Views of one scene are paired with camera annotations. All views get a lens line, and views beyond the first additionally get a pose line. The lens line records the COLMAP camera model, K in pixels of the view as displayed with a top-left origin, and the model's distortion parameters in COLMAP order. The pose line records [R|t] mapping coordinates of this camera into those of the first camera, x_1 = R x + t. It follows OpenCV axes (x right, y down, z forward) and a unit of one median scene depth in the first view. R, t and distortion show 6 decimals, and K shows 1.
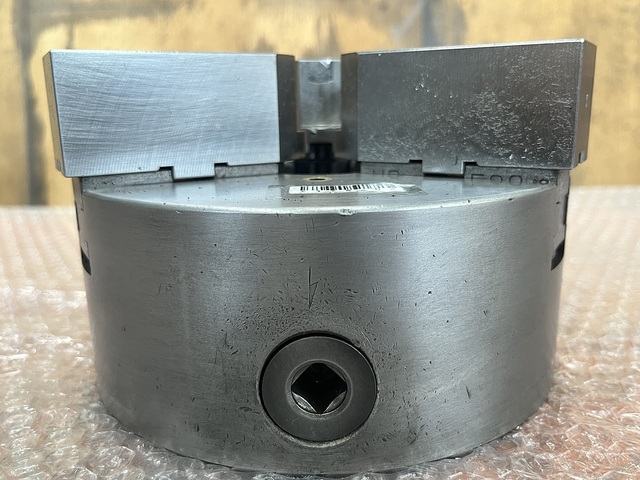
lens RADIAL K [[589.2, 0, 320.0], [0, 589.2, 240.0], [0, 0, 1]] dist [-0.001729, -0.000439]
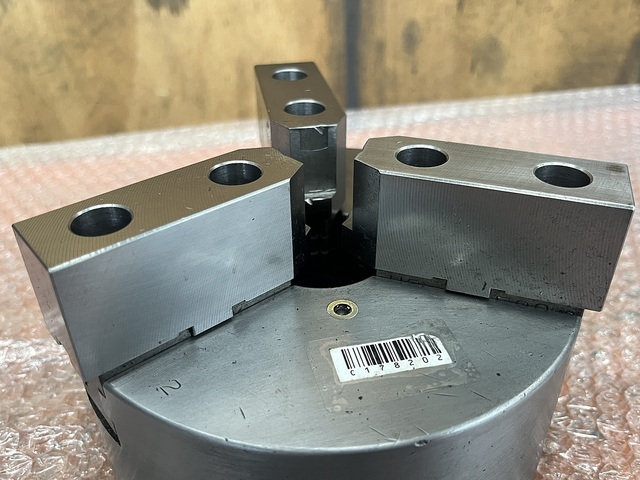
lens RADIAL K [[589.2, 0, 320.0], [0, 589.2, 240.0], [0, 0, 1]] dist [-0.001729, -0.000439]
pose [[0.979002, -0.104161, 0.175228, -0.231772], [0.040669, 0.942117, 0.332809, -0.624023], [-0.199751, -0.318695, 0.926571, 0.184365]]
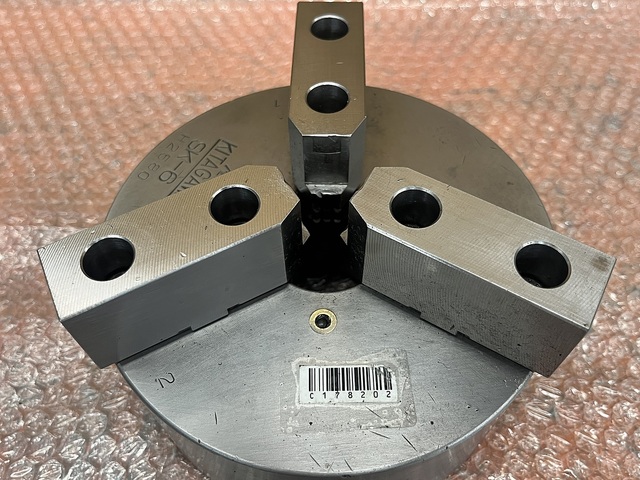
lens RADIAL K [[589.2, 0, 320.0], [0, 589.2, 240.0], [0, 0, 1]] dist [-0.001729, -0.000439]
pose [[0.999974, 0.004501, 0.005717, -0.020076], [-0.007172, 0.741896, 0.670476, -1.111301], [-0.001224, -0.670499, 0.741909, 0.347350]]
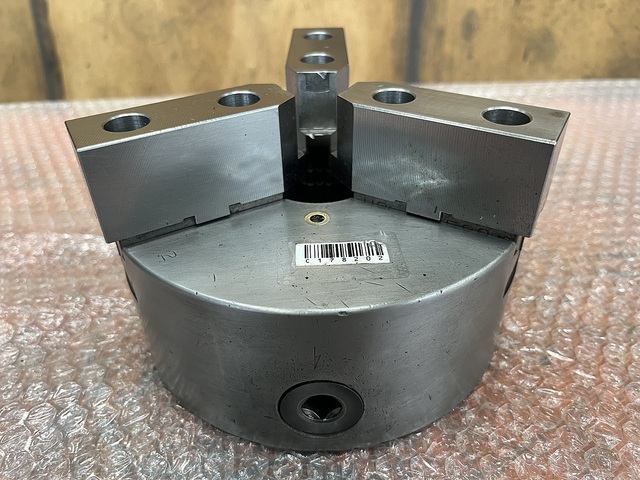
lens RADIAL K [[509.5, 0, 320.0], [0, 509.5, 240.0], [0, 0, 1]] dist [0.040479, -0.093957]
pose [[0.999822, -0.012290, 0.014321, -0.016872], [0.006032, 0.927191, 0.374541, -0.526587], [-0.017882, -0.374388, 0.927100, 0.038142]]
